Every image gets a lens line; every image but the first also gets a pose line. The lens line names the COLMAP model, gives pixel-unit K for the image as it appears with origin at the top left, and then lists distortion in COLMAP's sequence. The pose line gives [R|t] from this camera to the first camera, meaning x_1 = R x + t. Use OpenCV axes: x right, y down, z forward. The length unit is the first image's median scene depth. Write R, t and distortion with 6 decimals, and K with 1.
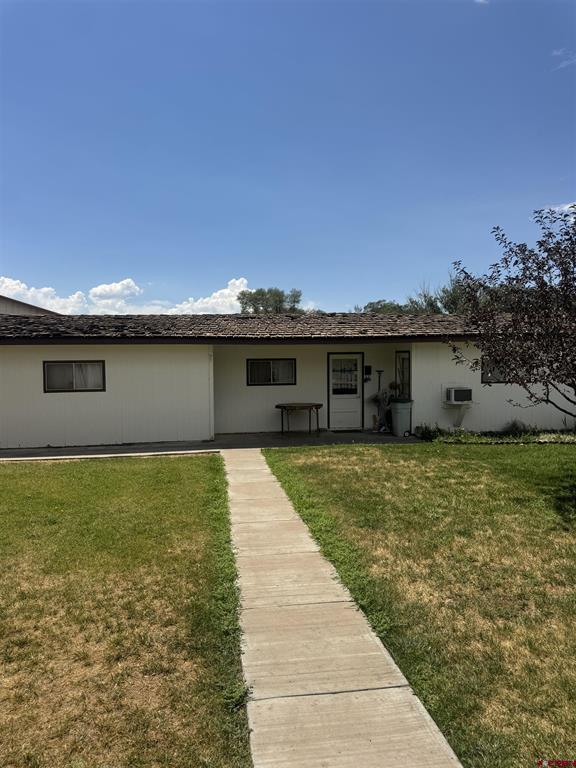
lens RADIAL K [[543.0, 0, 282.4], [0, 543.0, 382.4], [0, 0, 1]] dist [0.106882, -0.171141]
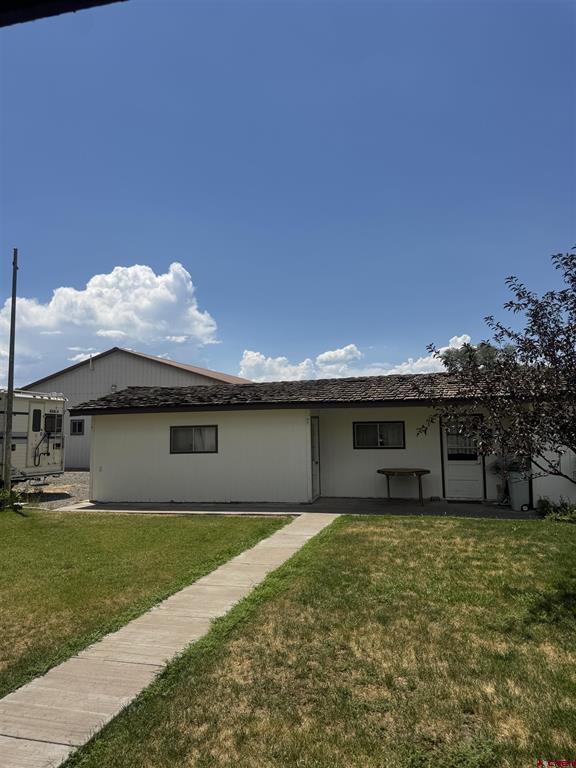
lens RADIAL K [[543.0, 0, 282.4], [0, 543.0, 382.4], [0, 0, 1]] dist [0.106882, -0.171141]
pose [[0.921493, -0.036844, -0.386643, 0.228640], [-0.006589, 0.993864, -0.110411, -0.004999], [0.388339, 0.104291, 0.915596, 0.027894]]
